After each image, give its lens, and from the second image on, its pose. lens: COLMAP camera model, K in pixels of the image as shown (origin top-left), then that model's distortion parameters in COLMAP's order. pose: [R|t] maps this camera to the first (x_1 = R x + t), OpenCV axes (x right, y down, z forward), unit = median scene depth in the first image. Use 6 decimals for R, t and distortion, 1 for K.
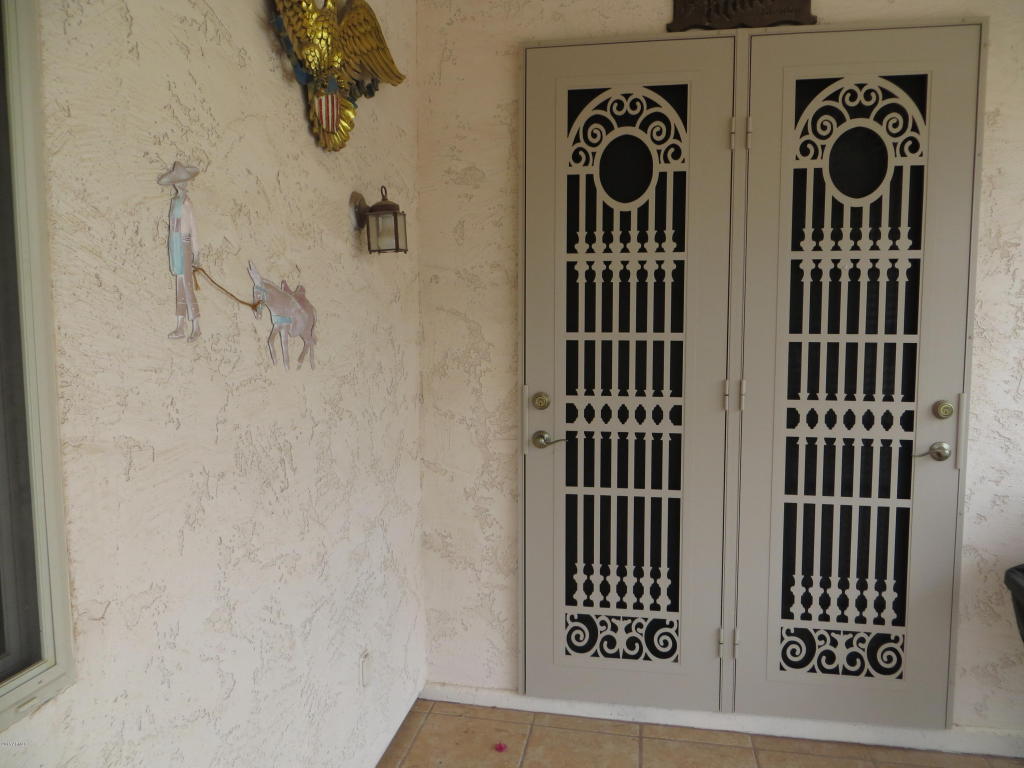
lens RADIAL K [[766.6, 0, 518.6], [0, 766.6, 381.2], [0, 0, 1]] dist [-0.021561, 0.007213]
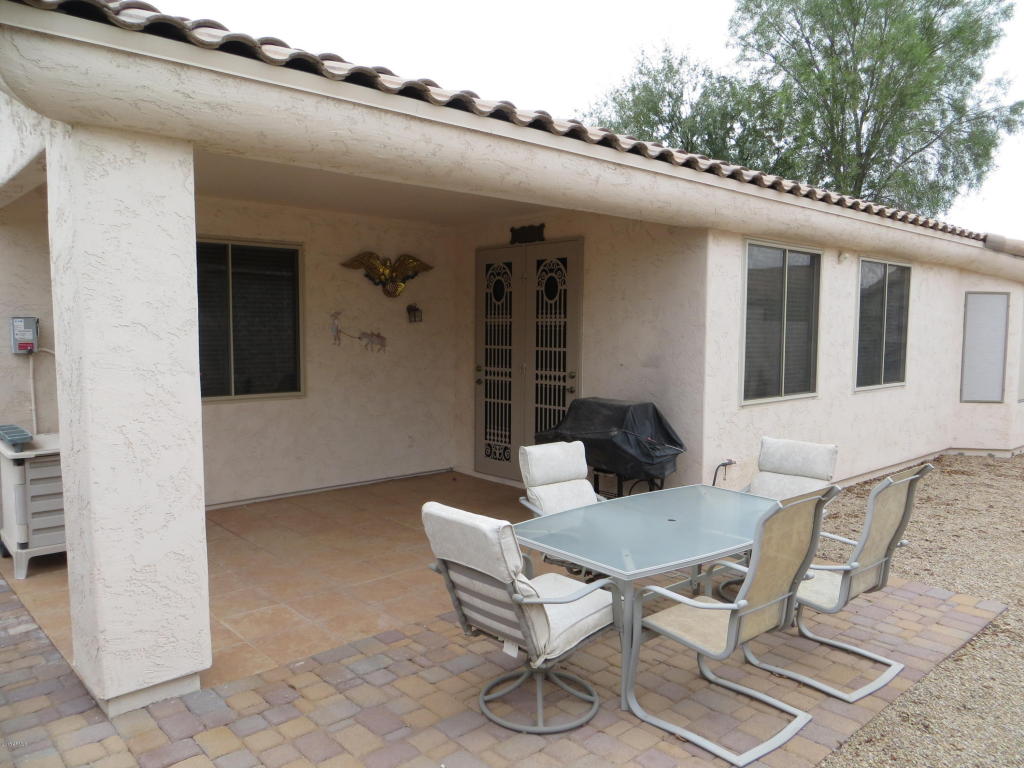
lens RADIAL K [[766.6, 0, 512.5], [0, 766.6, 379.4], [0, 0, 1]] dist [-0.021561, 0.007213]
pose [[0.789833, 0.044959, -0.611672, 2.079337], [-0.053960, 0.998536, 0.003717, 0.053456], [0.610944, 0.030070, 0.791102, -1.343475]]
